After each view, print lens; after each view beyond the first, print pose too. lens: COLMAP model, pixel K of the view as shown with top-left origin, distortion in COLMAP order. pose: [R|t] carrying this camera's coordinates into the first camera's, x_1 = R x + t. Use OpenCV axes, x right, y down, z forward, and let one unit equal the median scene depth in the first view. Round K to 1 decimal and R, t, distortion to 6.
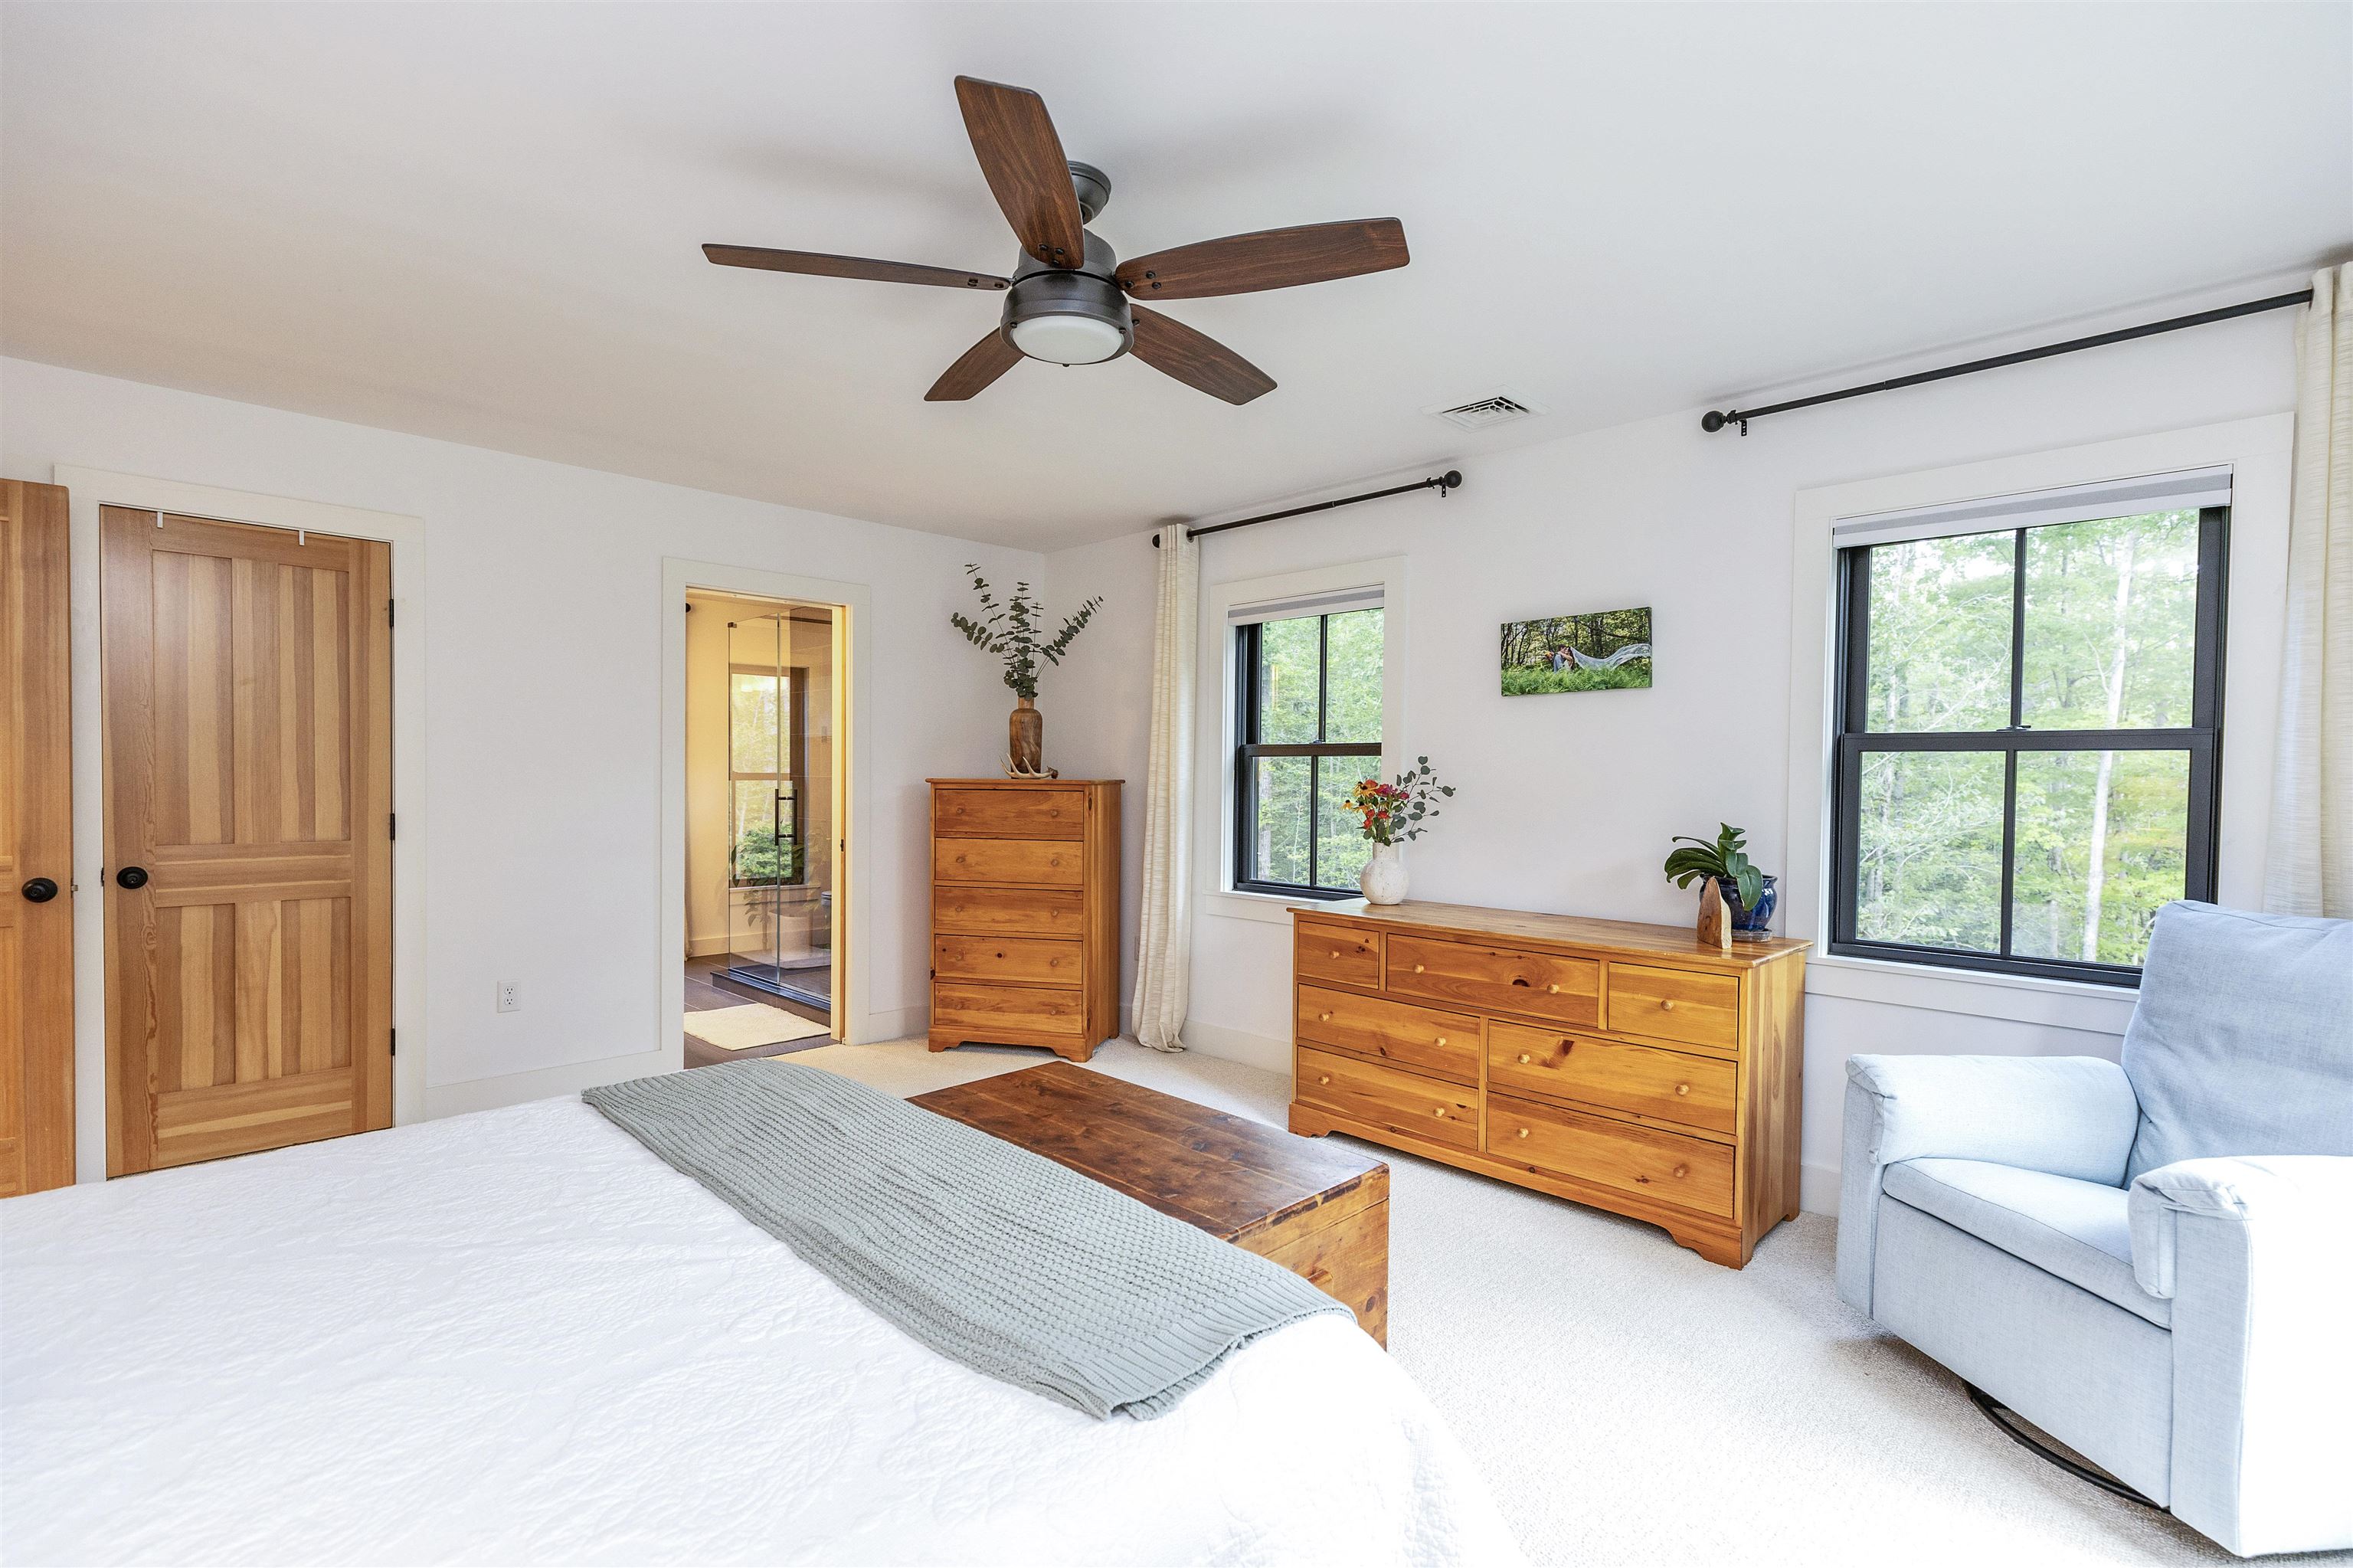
lens RADIAL K [[1083.9, 0, 1175.1], [0, 1083.9, 794.6], [0, 0, 1]] dist [0.001863, 0.001038]
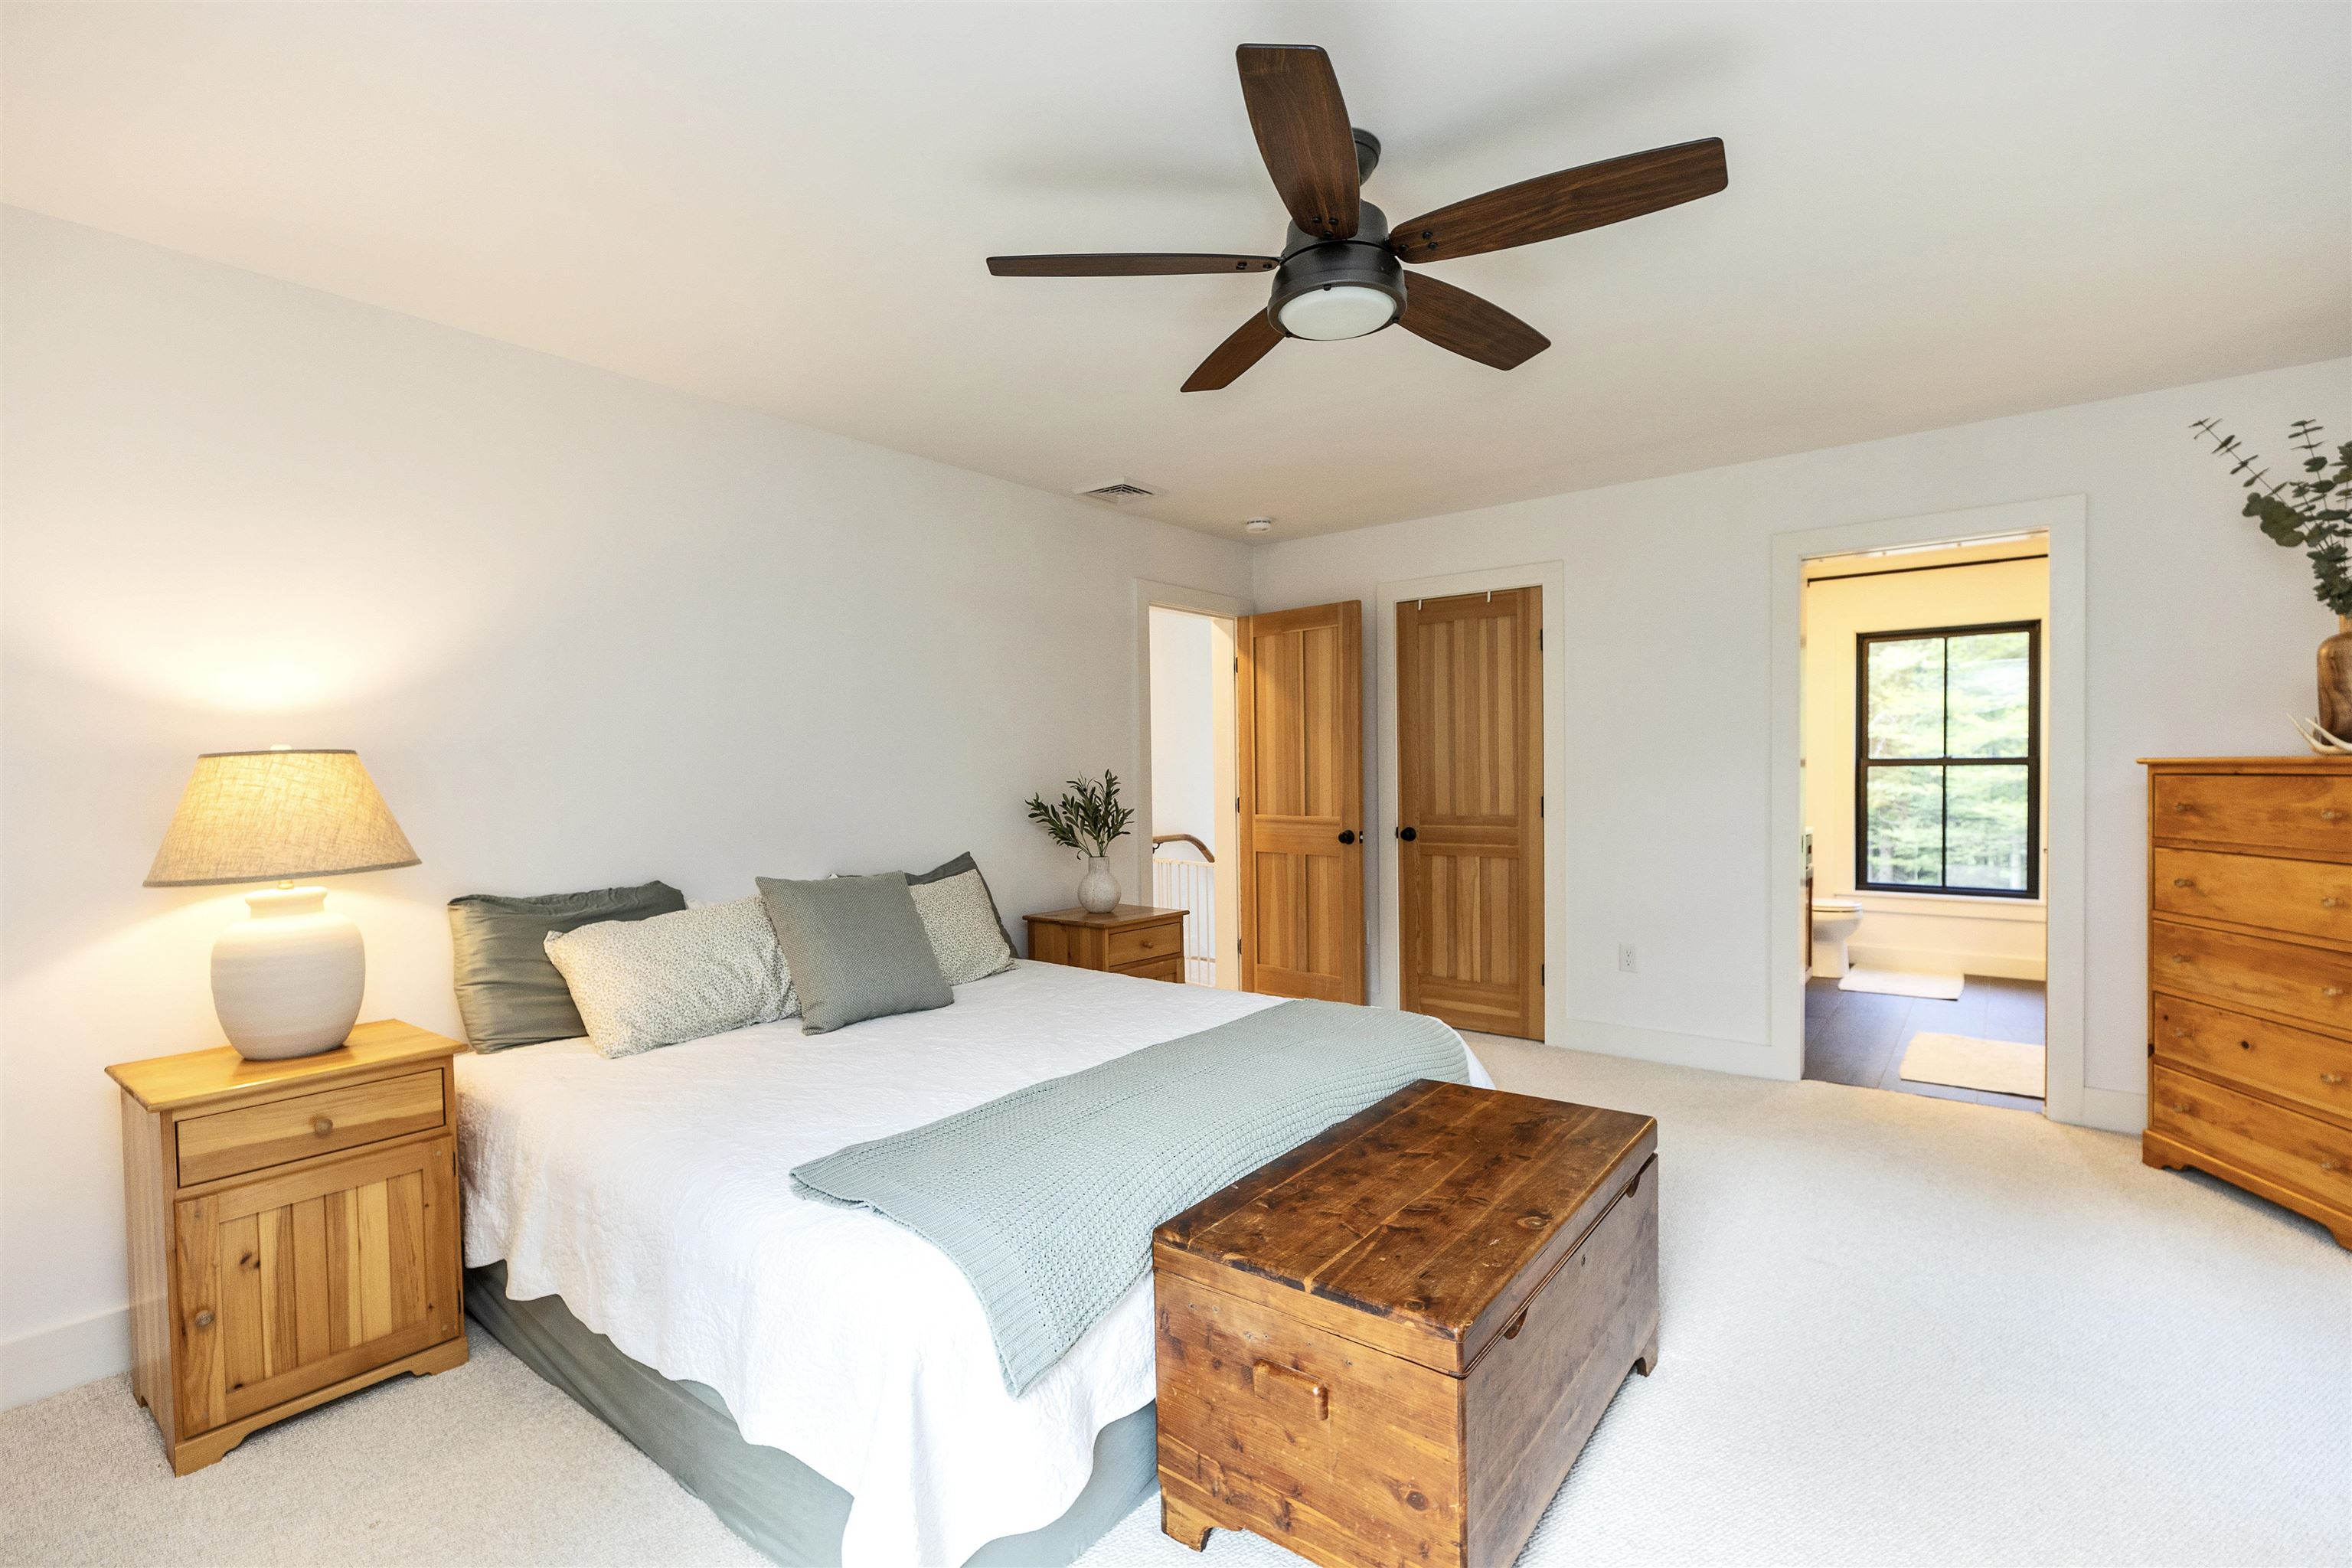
lens RADIAL K [[1058.6, 0, 1177.9], [0, 1058.6, 794.4], [0, 0, 1]] dist [0.002448, 0.000317]
pose [[0.118151, 0.011717, -0.992926, 0.485411], [-0.001234, 0.999931, 0.011653, 0.000203], [0.992995, -0.000152, 0.118158, 0.438934]]
